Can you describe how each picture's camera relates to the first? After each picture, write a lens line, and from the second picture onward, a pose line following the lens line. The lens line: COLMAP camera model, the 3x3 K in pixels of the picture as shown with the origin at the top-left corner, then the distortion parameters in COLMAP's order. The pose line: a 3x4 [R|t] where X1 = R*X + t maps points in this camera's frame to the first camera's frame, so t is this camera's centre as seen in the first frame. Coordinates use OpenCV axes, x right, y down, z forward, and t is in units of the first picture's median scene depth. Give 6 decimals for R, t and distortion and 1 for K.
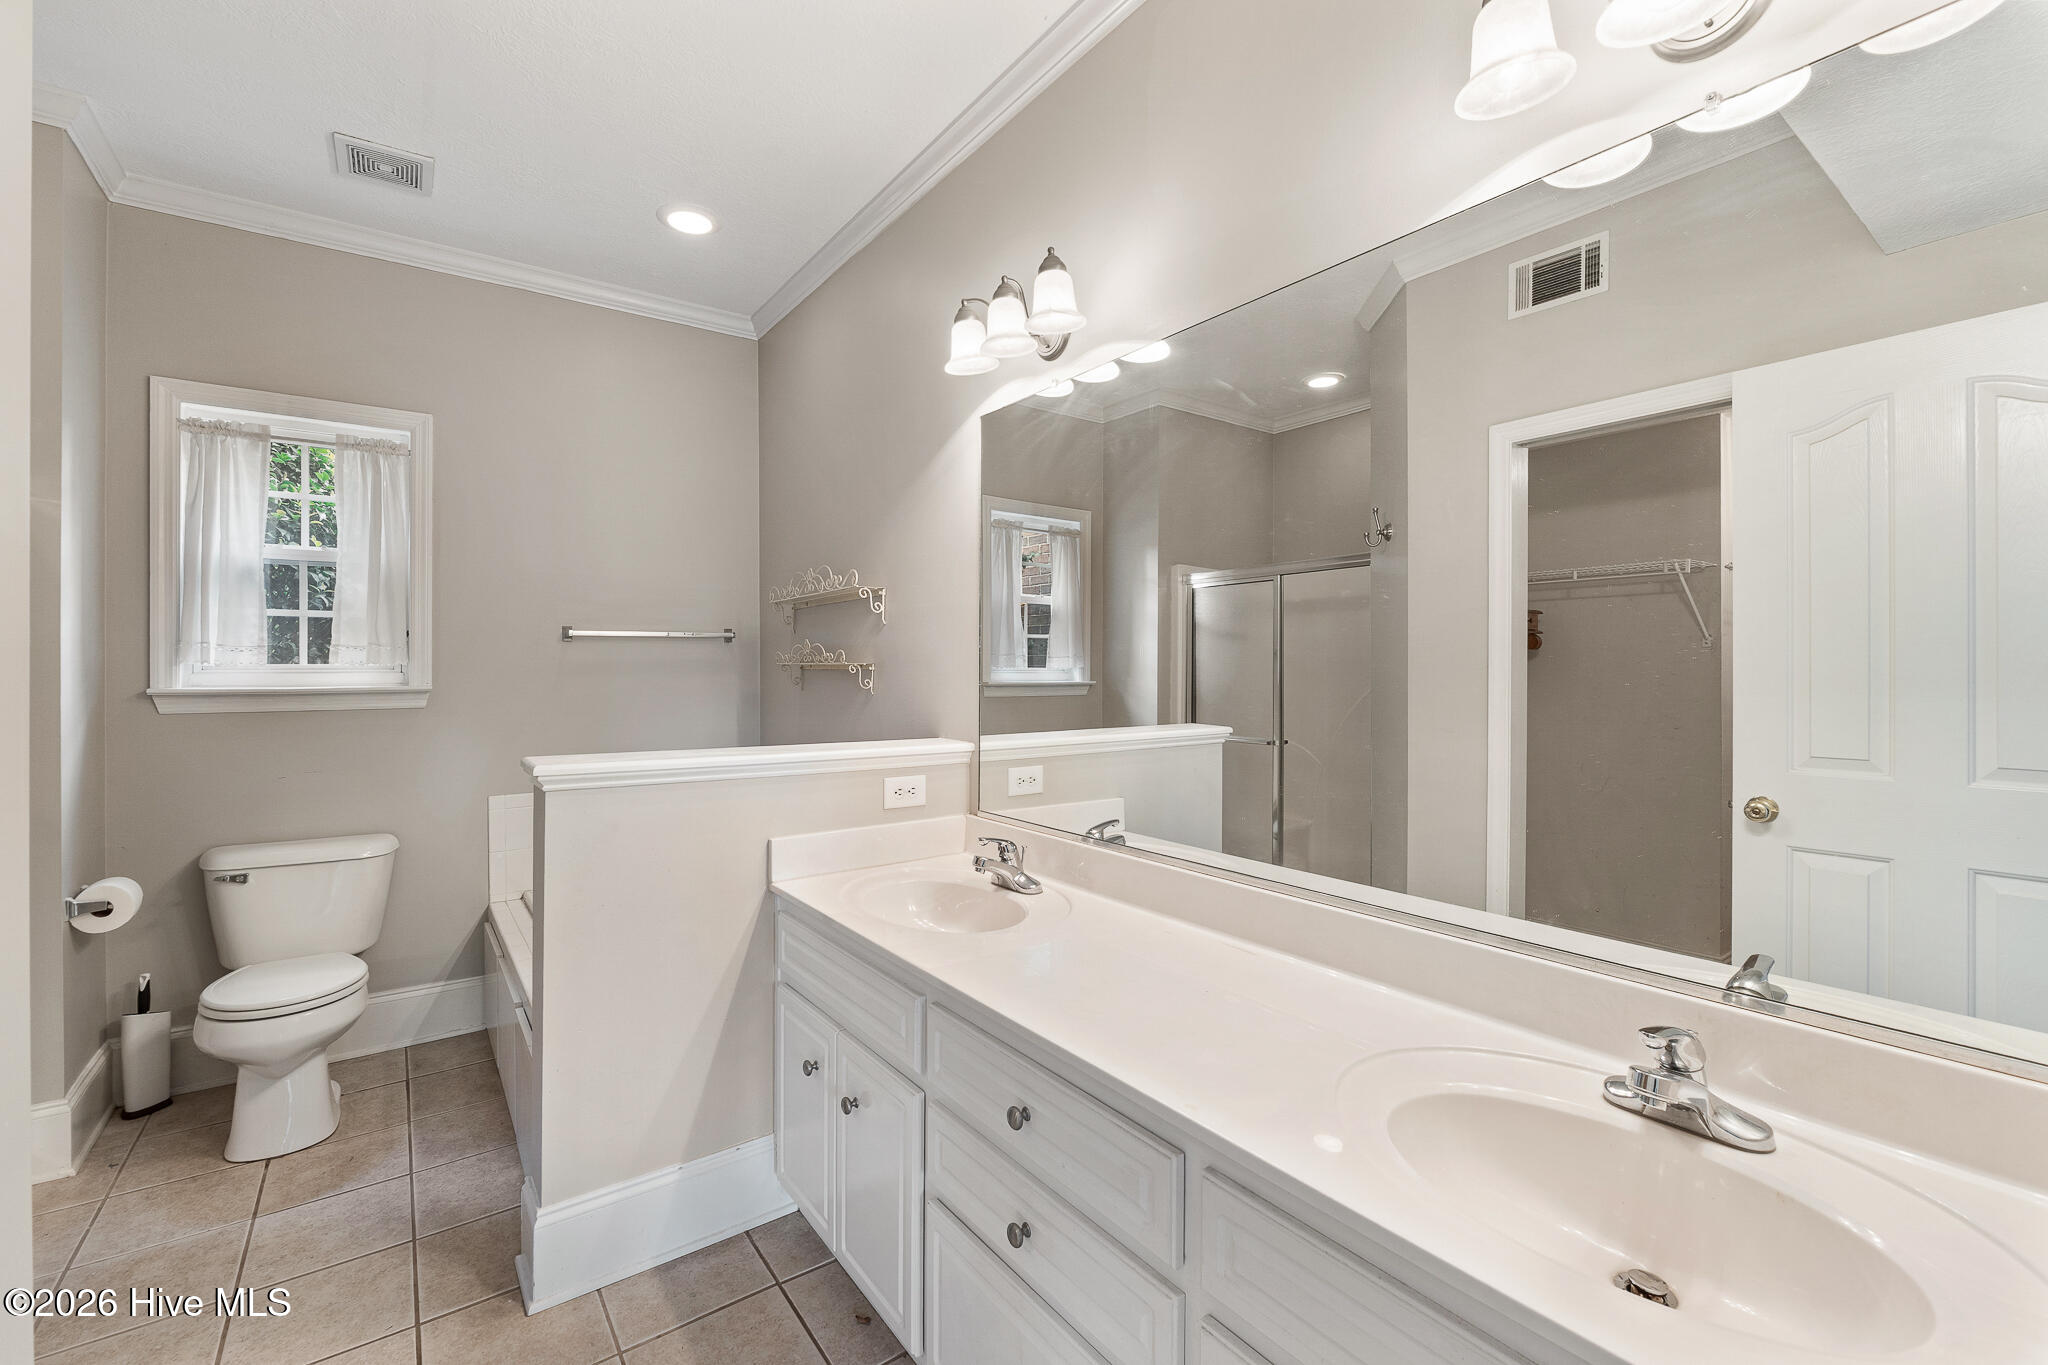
lens RADIAL K [[853.4, 0, 1013.1], [0, 853.4, 672.9], [0, 0, 1]] dist [-0.002870, -0.000755]
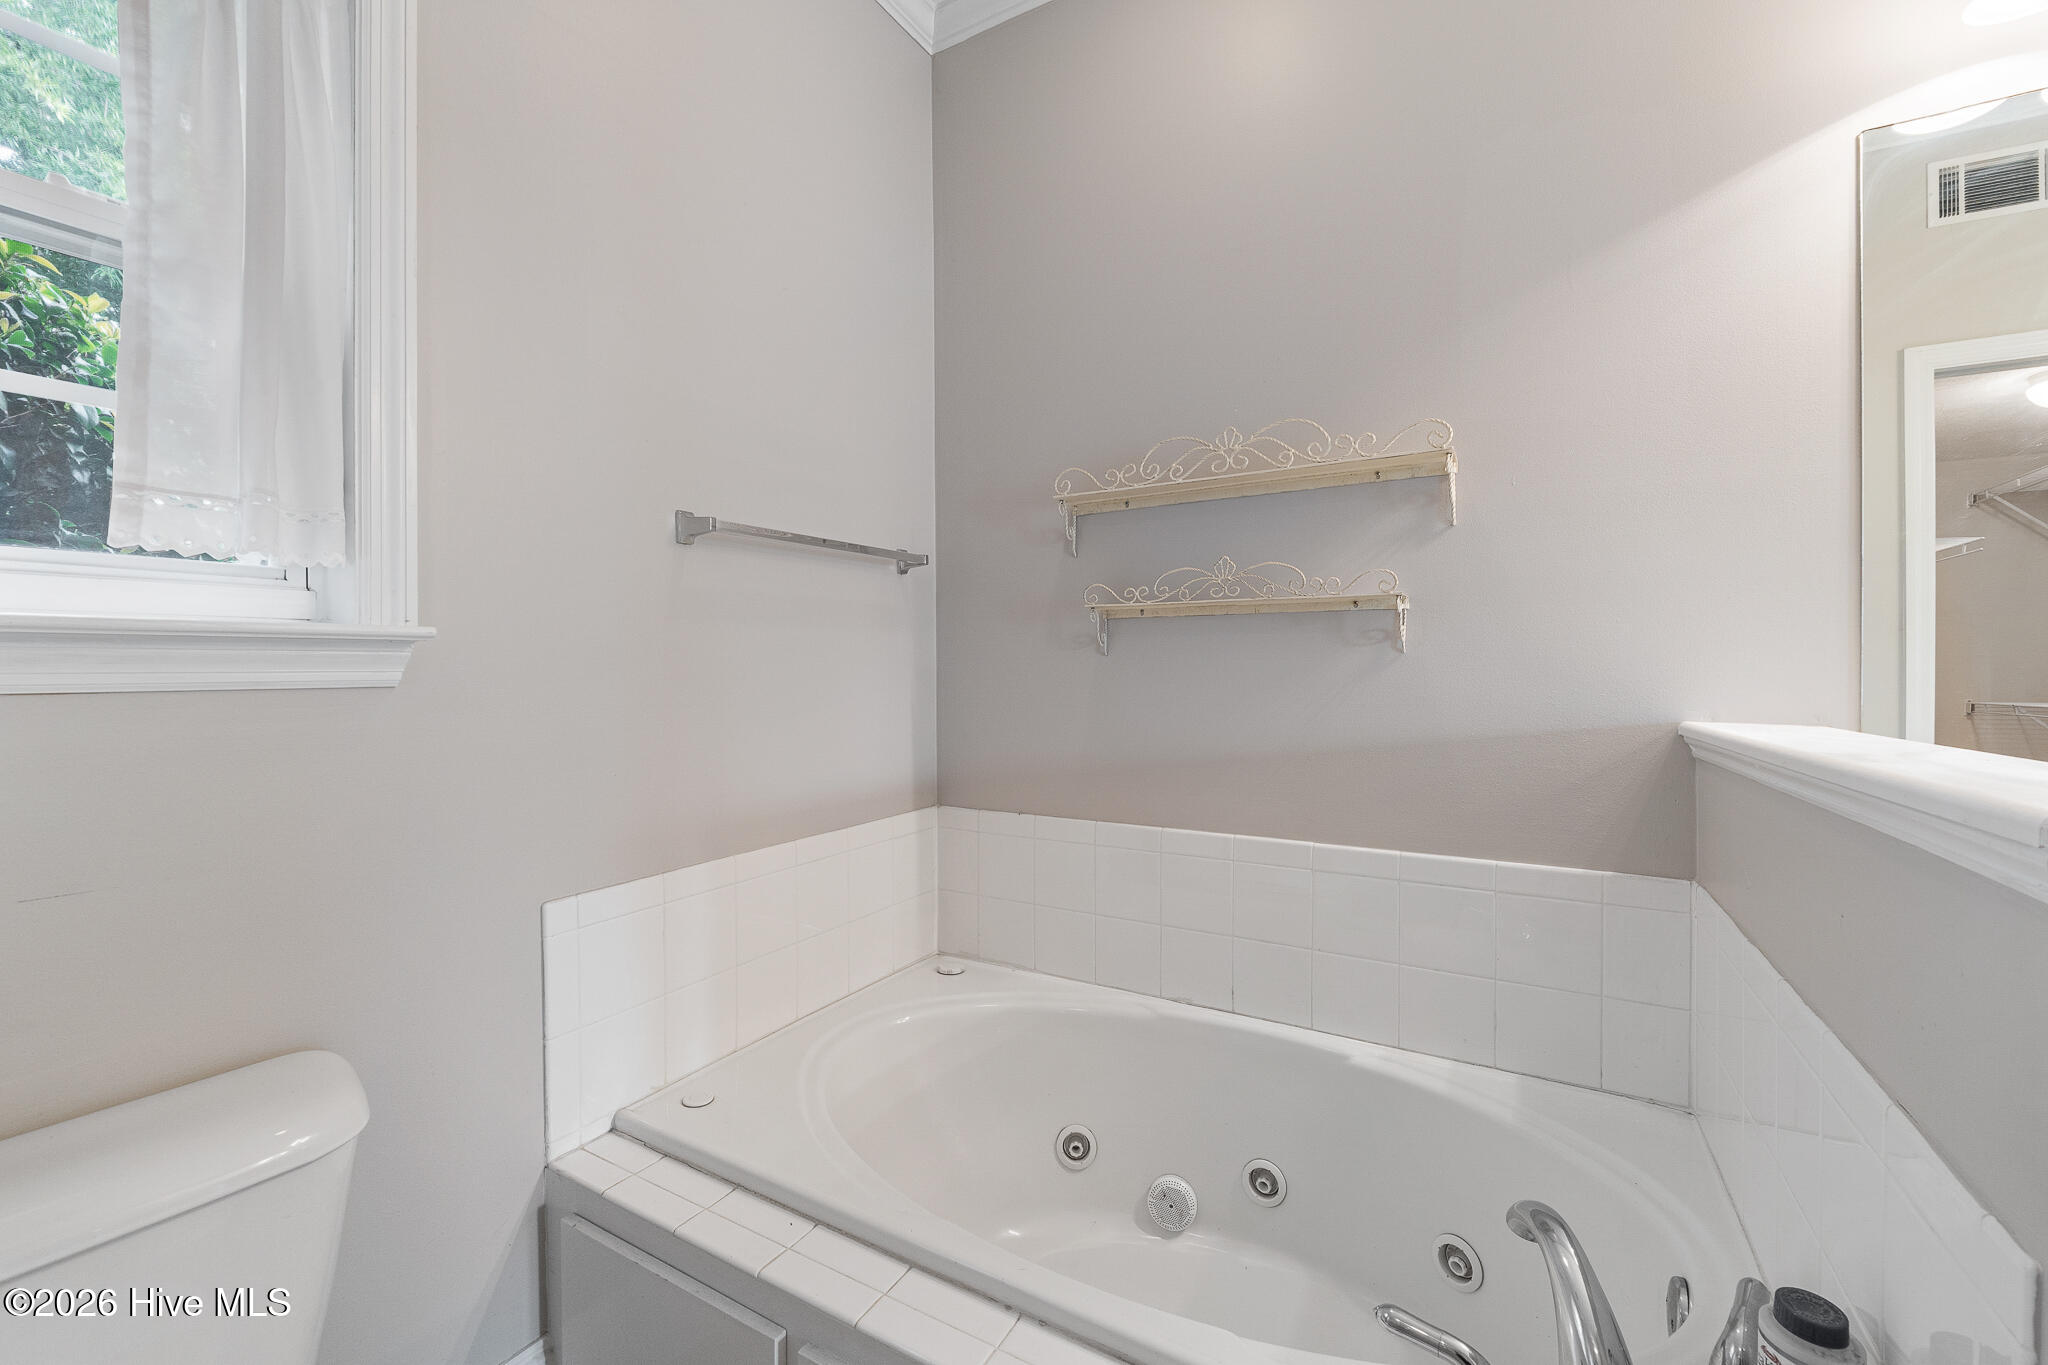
lens RADIAL K [[853.4, 0, 1013.1], [0, 853.4, 672.9], [0, 0, 1]] dist [-0.002870, -0.000755]
pose [[0.918729, -0.001237, 0.394888, -0.607332], [0.004561, 0.999962, -0.007477, 0.040825], [-0.394863, 0.008670, 0.918699, 0.569126]]
